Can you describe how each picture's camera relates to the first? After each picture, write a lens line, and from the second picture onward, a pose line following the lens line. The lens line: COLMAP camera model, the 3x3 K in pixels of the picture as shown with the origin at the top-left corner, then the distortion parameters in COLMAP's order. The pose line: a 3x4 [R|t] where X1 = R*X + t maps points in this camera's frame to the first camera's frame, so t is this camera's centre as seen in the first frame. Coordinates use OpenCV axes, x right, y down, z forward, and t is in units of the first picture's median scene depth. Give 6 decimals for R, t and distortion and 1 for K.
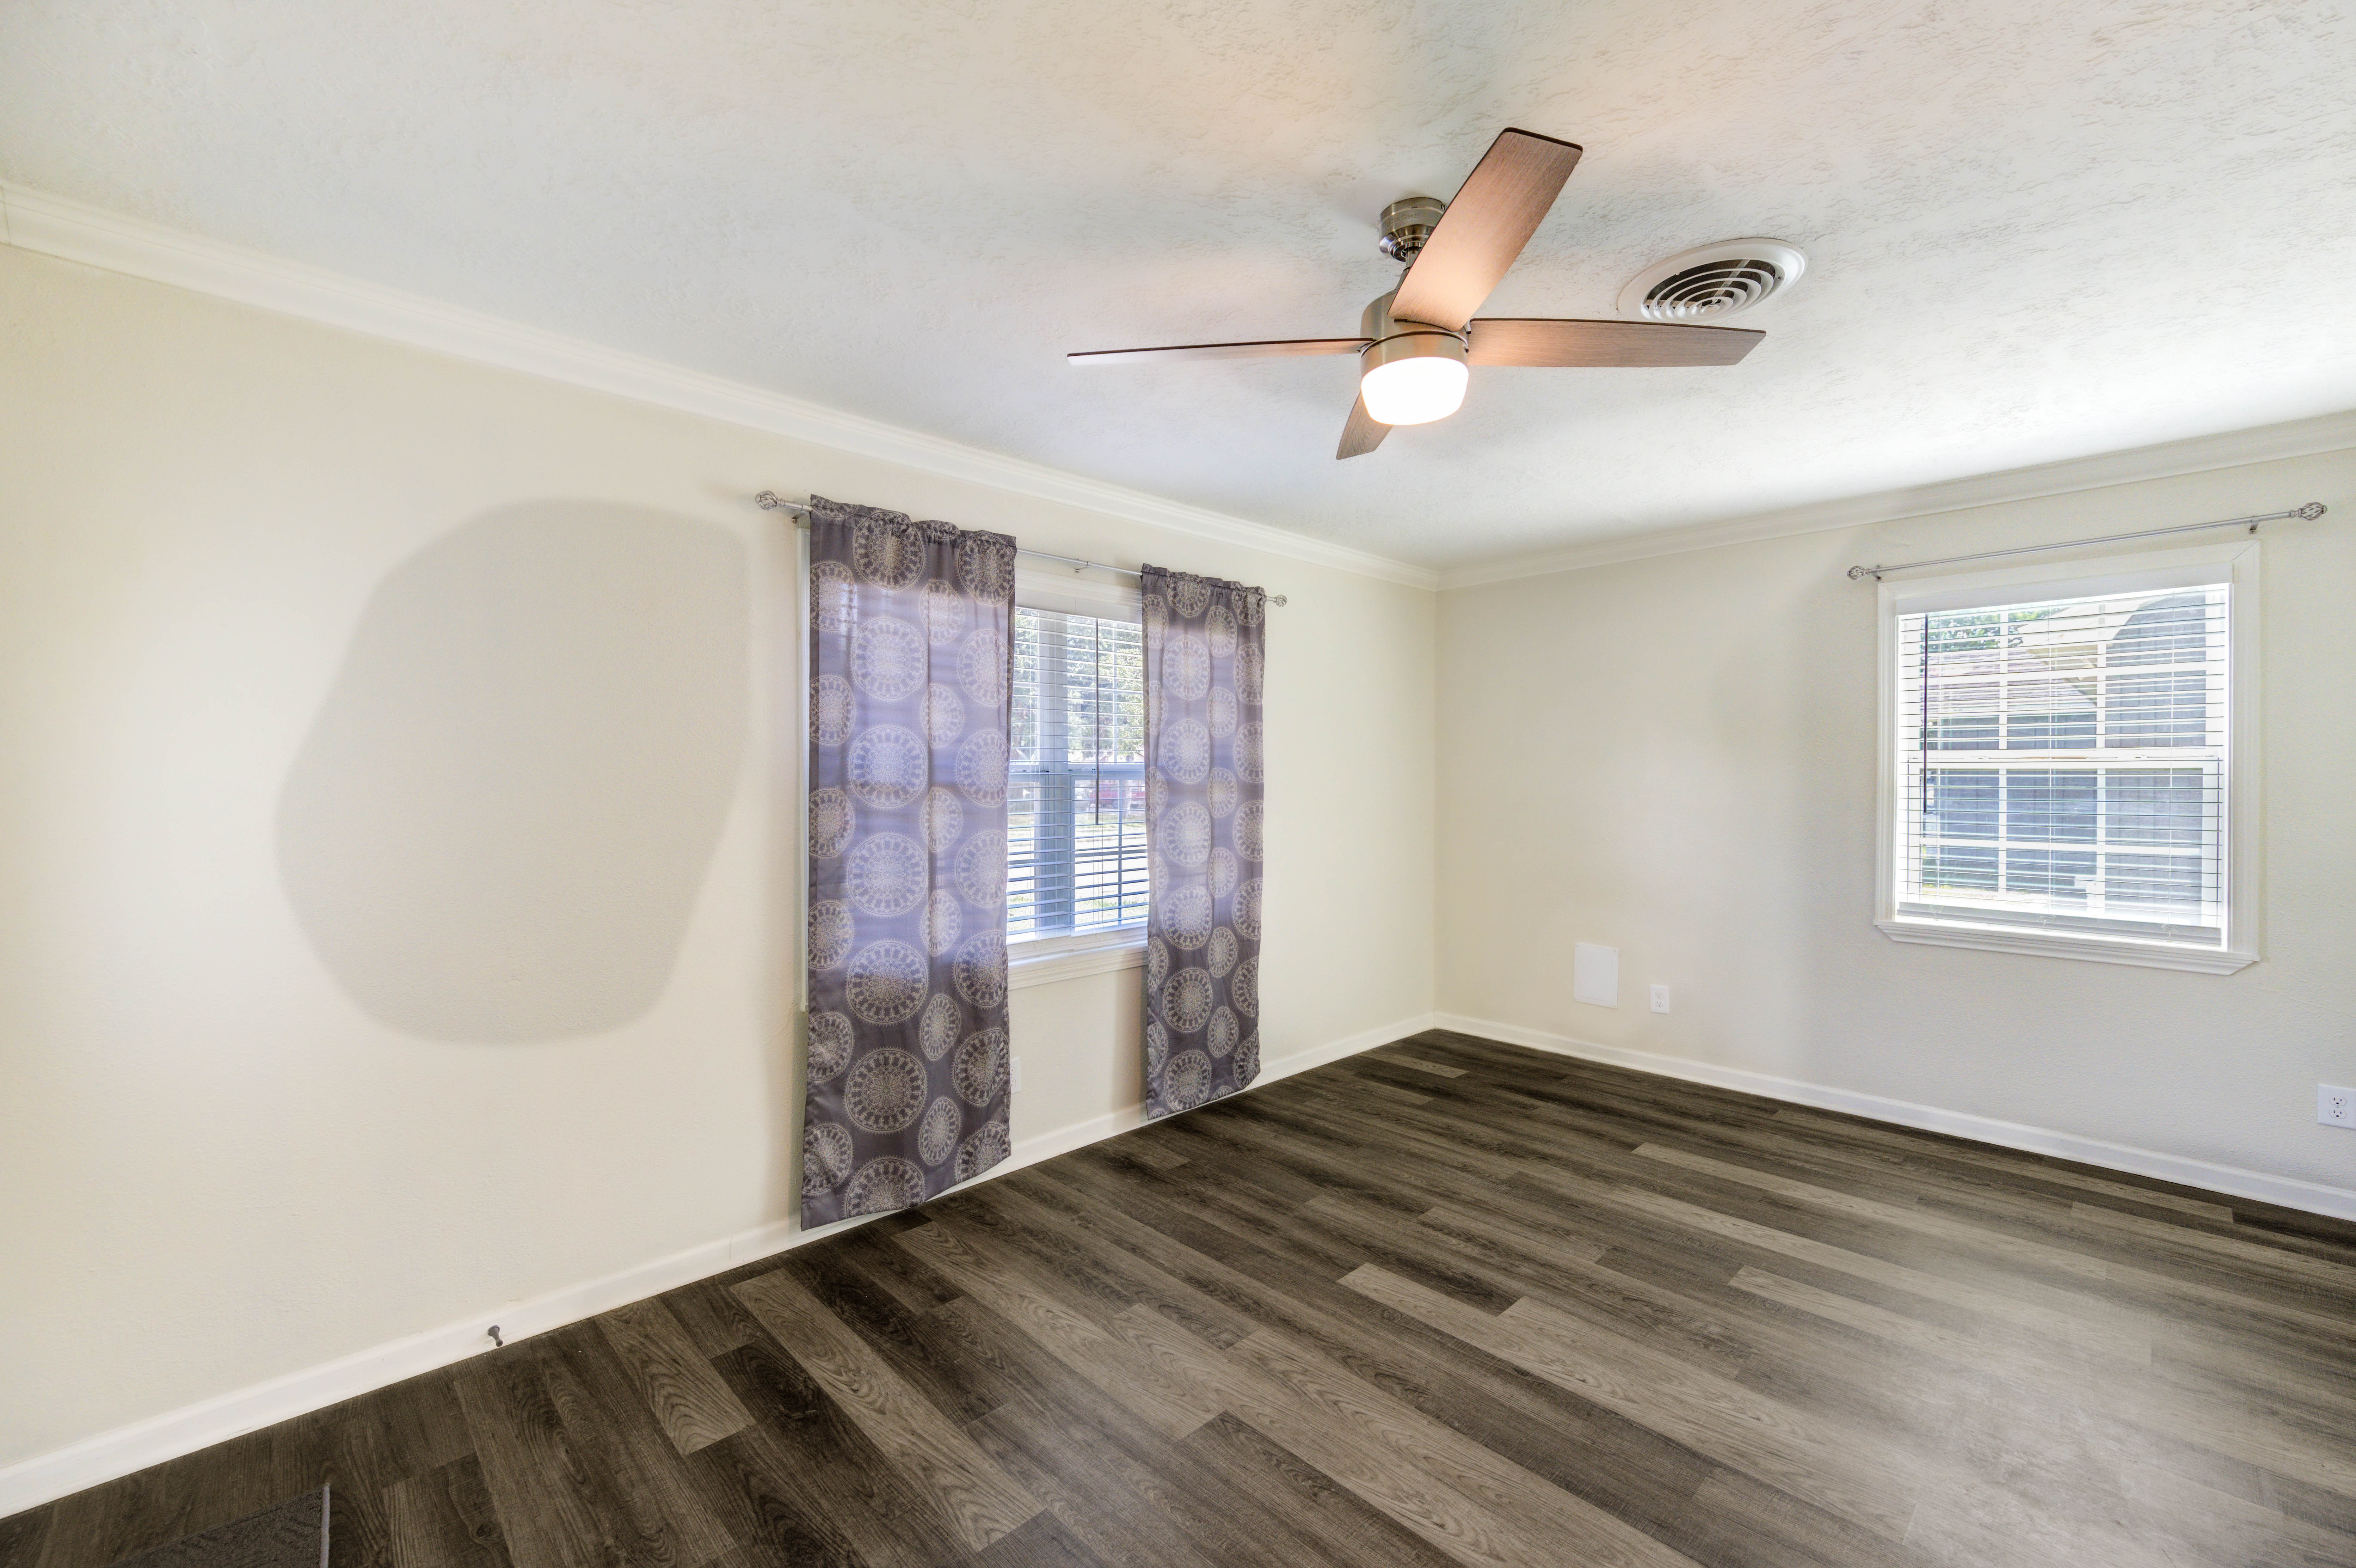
lens RADIAL K [[961.0, 0, 1192.2], [0, 961.0, 780.0], [0, 0, 1]] dist [0.000182, -0.000030]
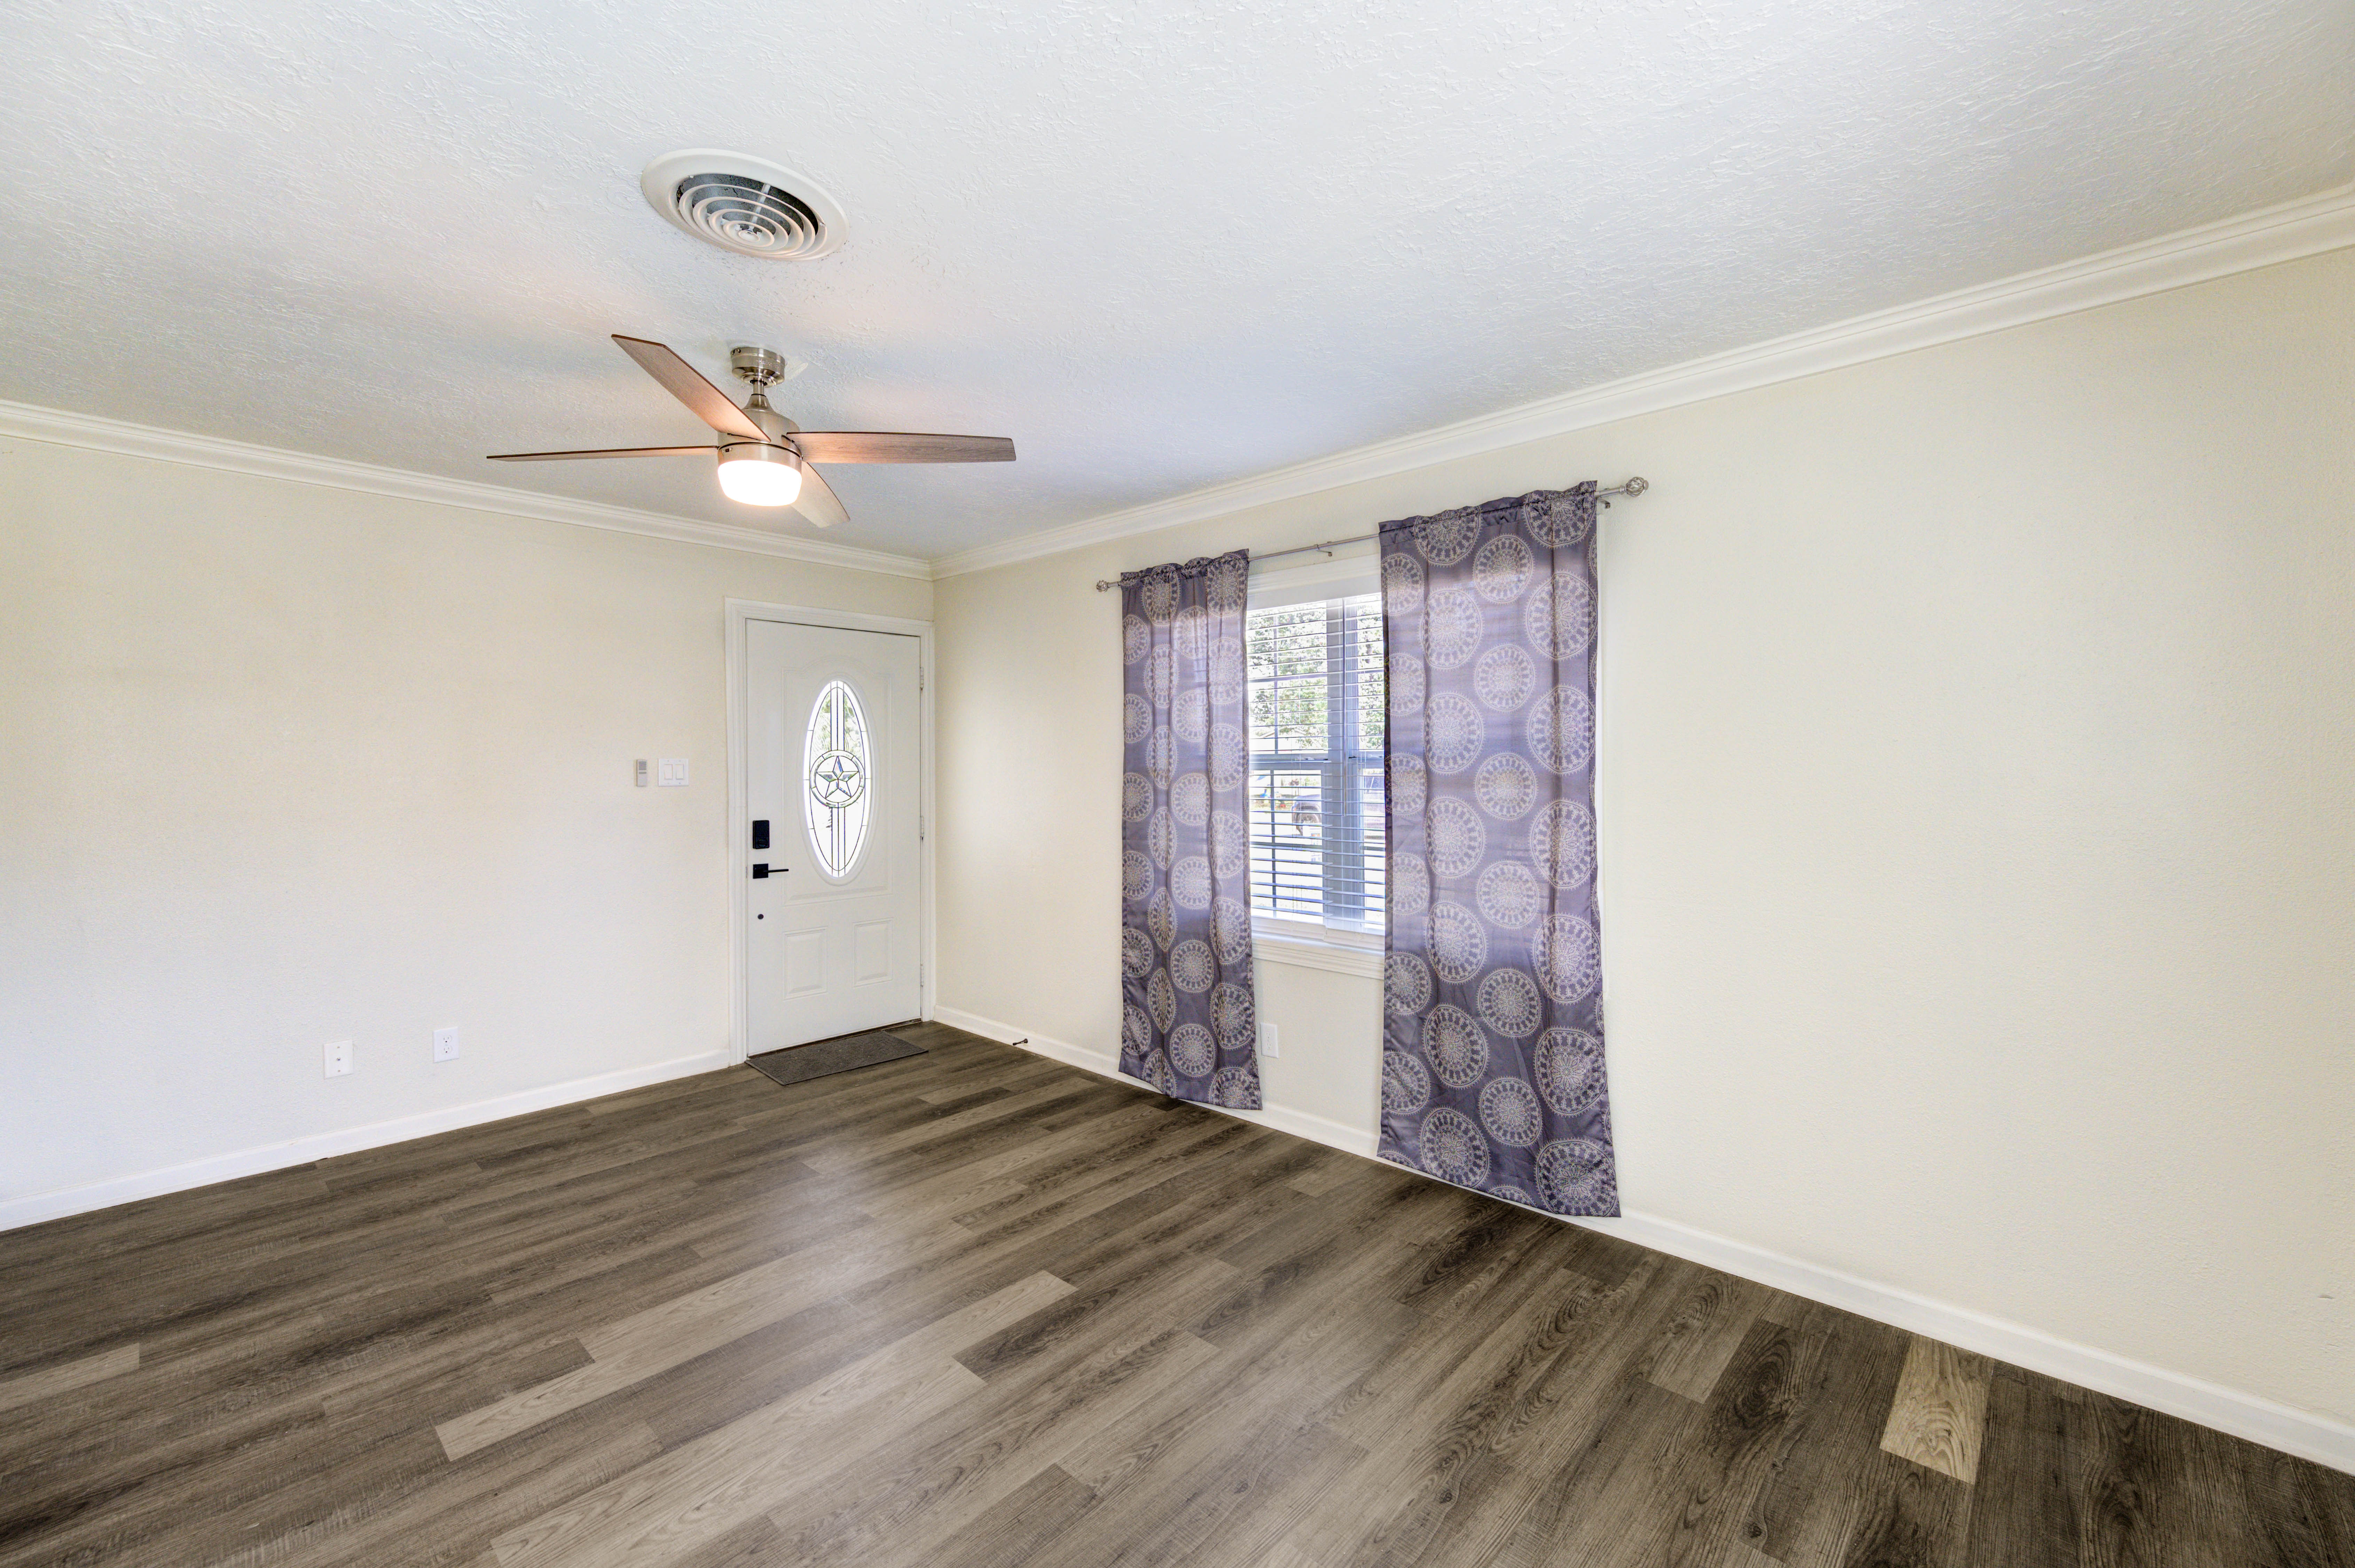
lens RADIAL K [[971.5, 0, 1189.5], [0, 971.5, 764.9], [0, 0, 1]] dist [-0.000330, -0.000713]
pose [[0.052946, 0.003453, -0.998591, 1.023578], [-0.002107, 0.999992, 0.003347, -0.007596], [0.998595, 0.001927, 0.052953, 0.962091]]
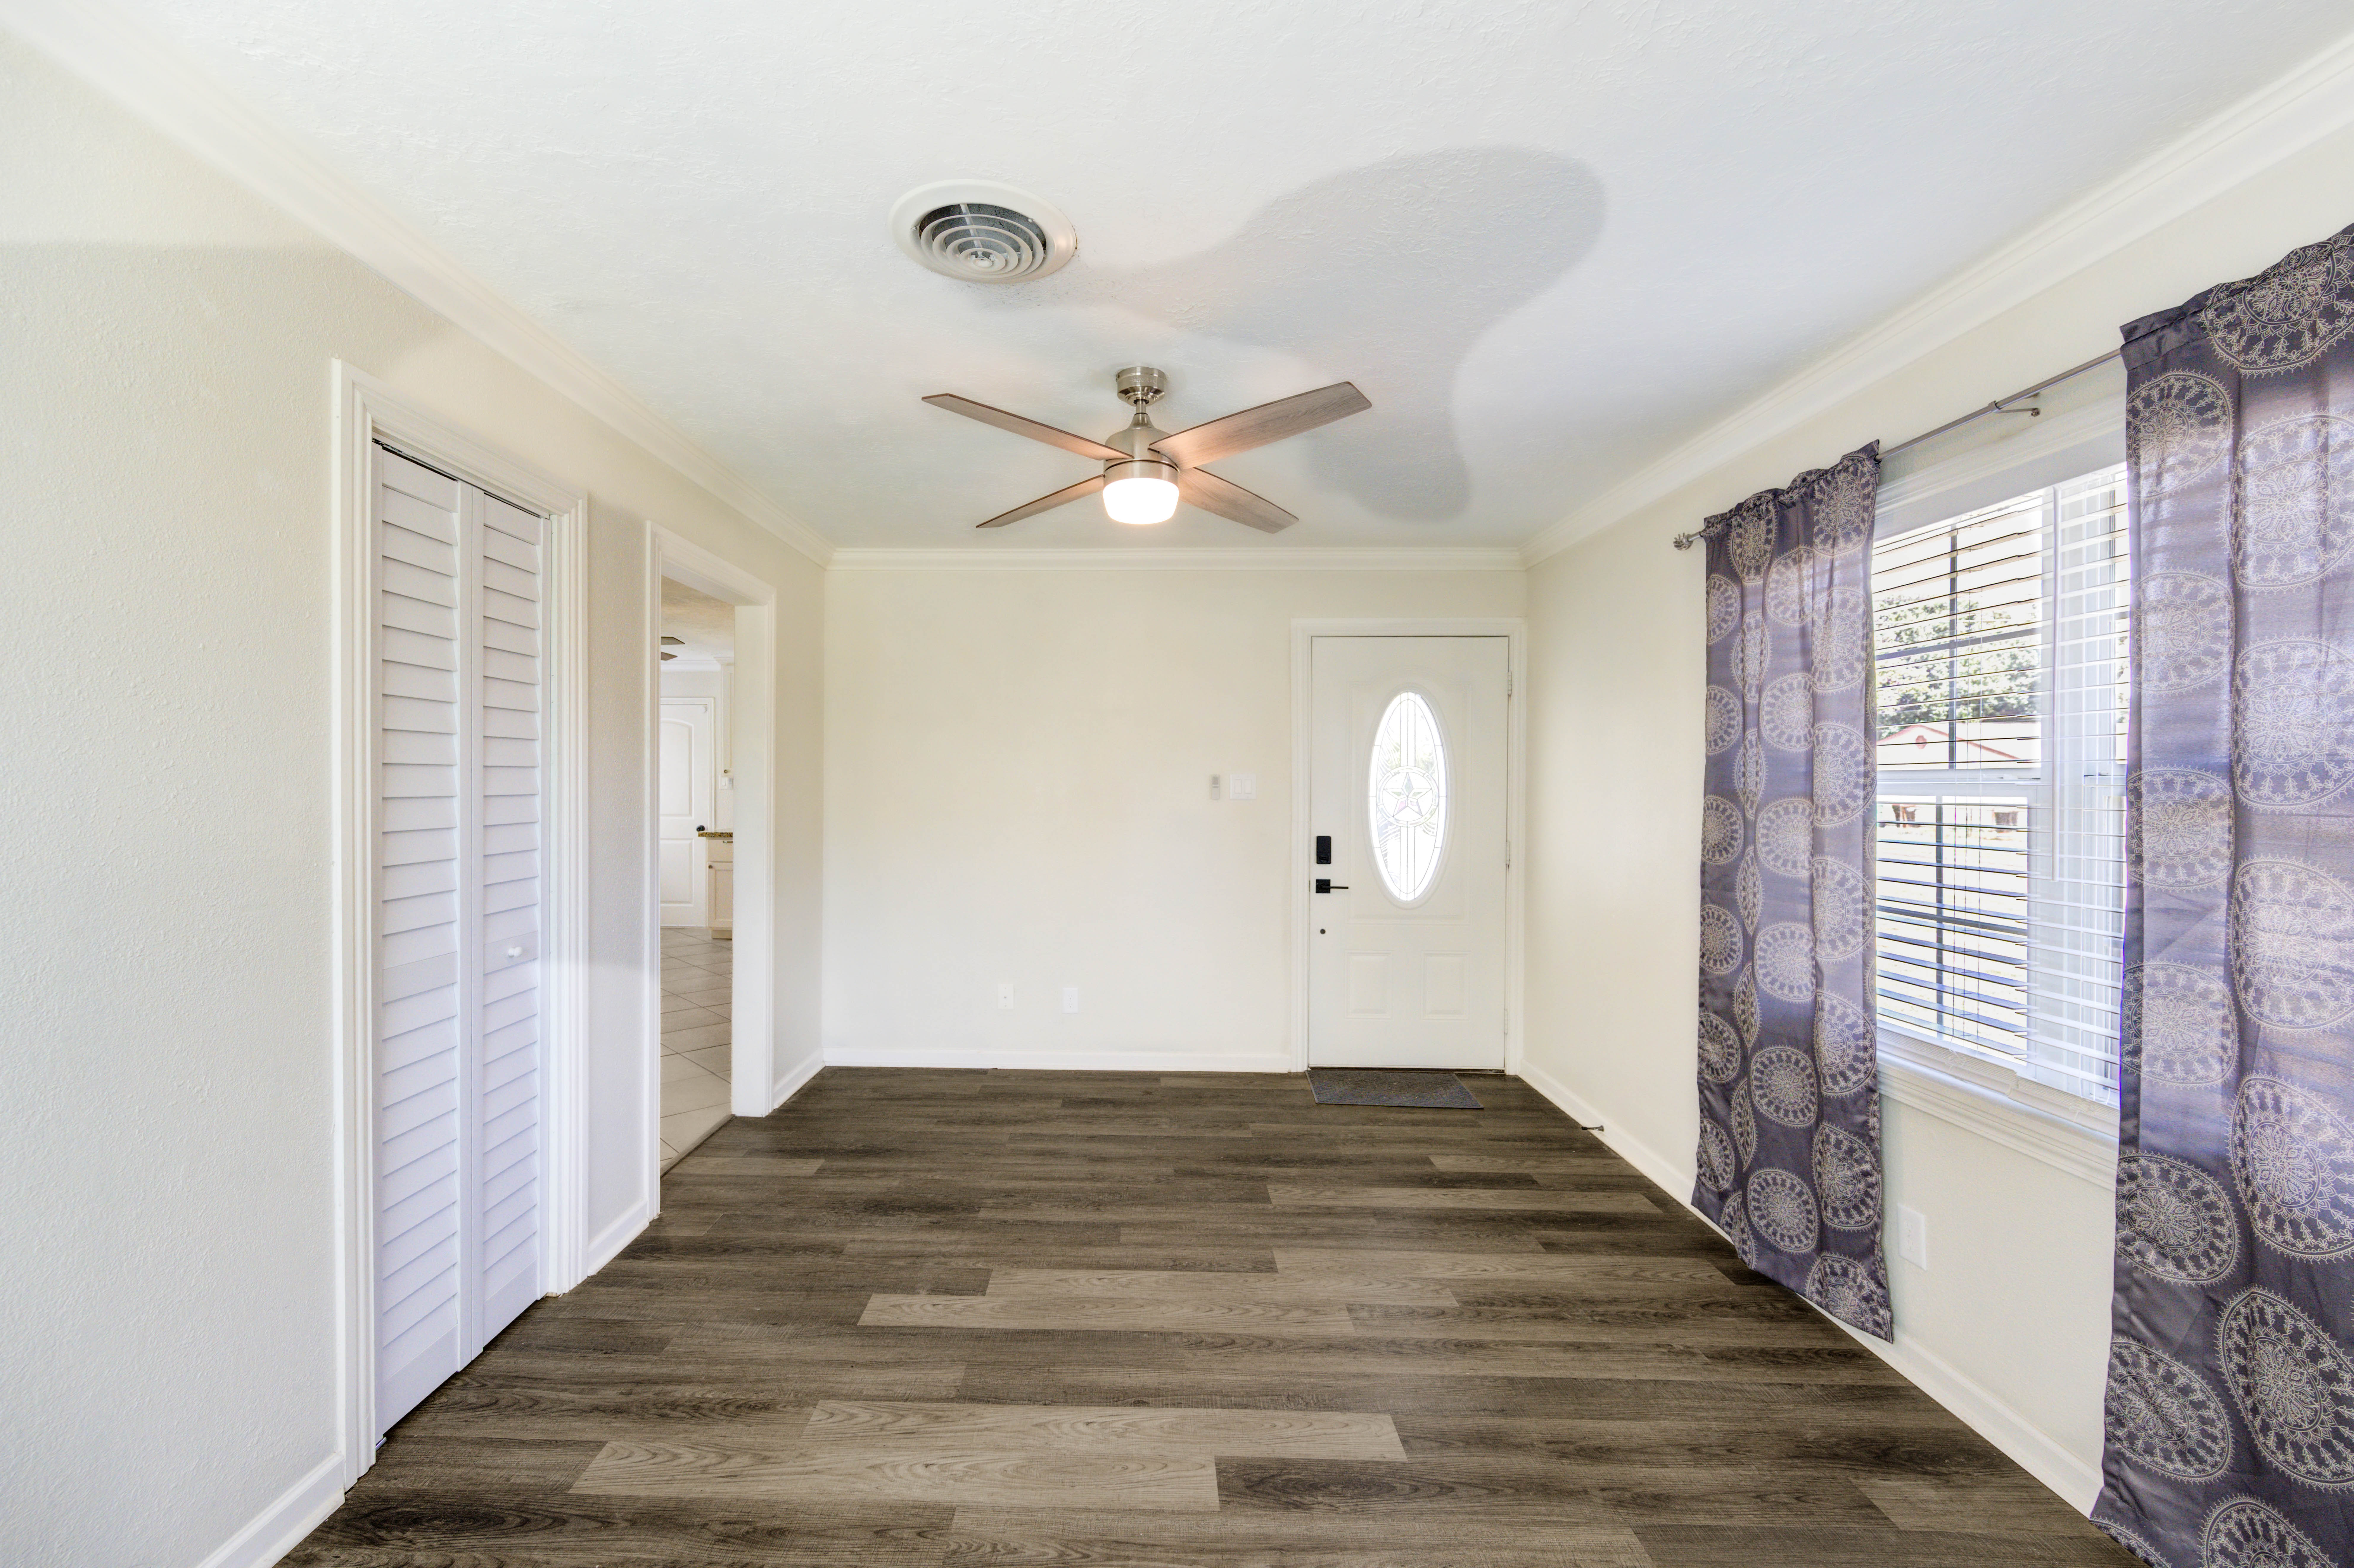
lens RADIAL K [[968.2, 0, 1109.8], [0, 968.2, 791.5], [0, 0, 1]] dist [0.002197, -0.000689]
pose [[-0.719218, 0.006092, -0.694758, 0.767421], [-0.008895, 0.999799, 0.017975, -0.008236], [0.694727, 0.019108, -0.719019, 1.235230]]
